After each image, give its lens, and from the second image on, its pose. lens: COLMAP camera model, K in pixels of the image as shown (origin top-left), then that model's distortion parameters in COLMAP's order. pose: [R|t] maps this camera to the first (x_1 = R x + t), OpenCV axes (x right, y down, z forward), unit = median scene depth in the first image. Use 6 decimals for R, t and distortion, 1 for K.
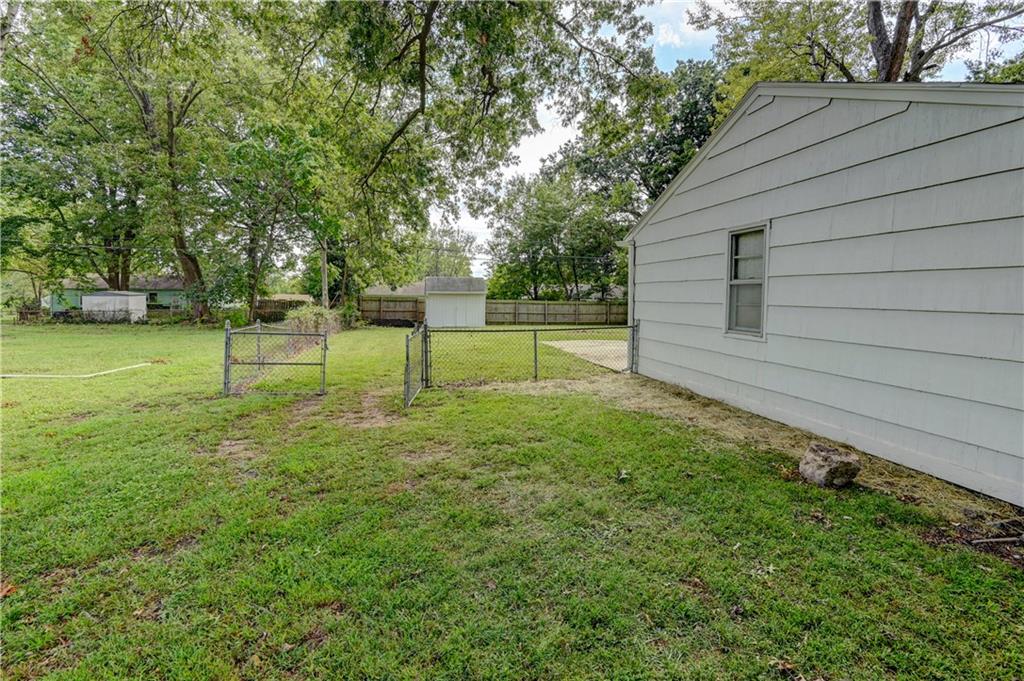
lens RADIAL K [[472.8, 0, 514.4], [0, 472.8, 333.3], [0, 0, 1]] dist [0.000682, -0.001021]
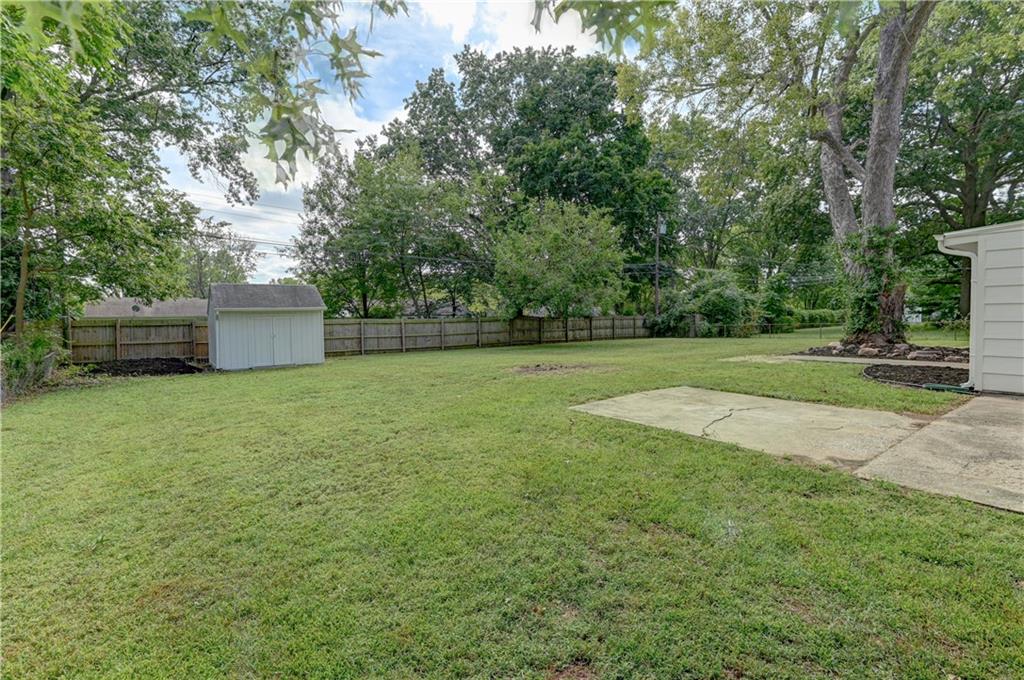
lens RADIAL K [[472.8, 0, 511.5], [0, 472.8, 348.4], [0, 0, 1]] dist [0.000682, -0.001021]
pose [[0.911663, -0.053115, 0.407492, -0.075521], [0.053879, 0.998501, 0.009609, -0.021071], [-0.407391, 0.013195, 0.913158, 0.264925]]
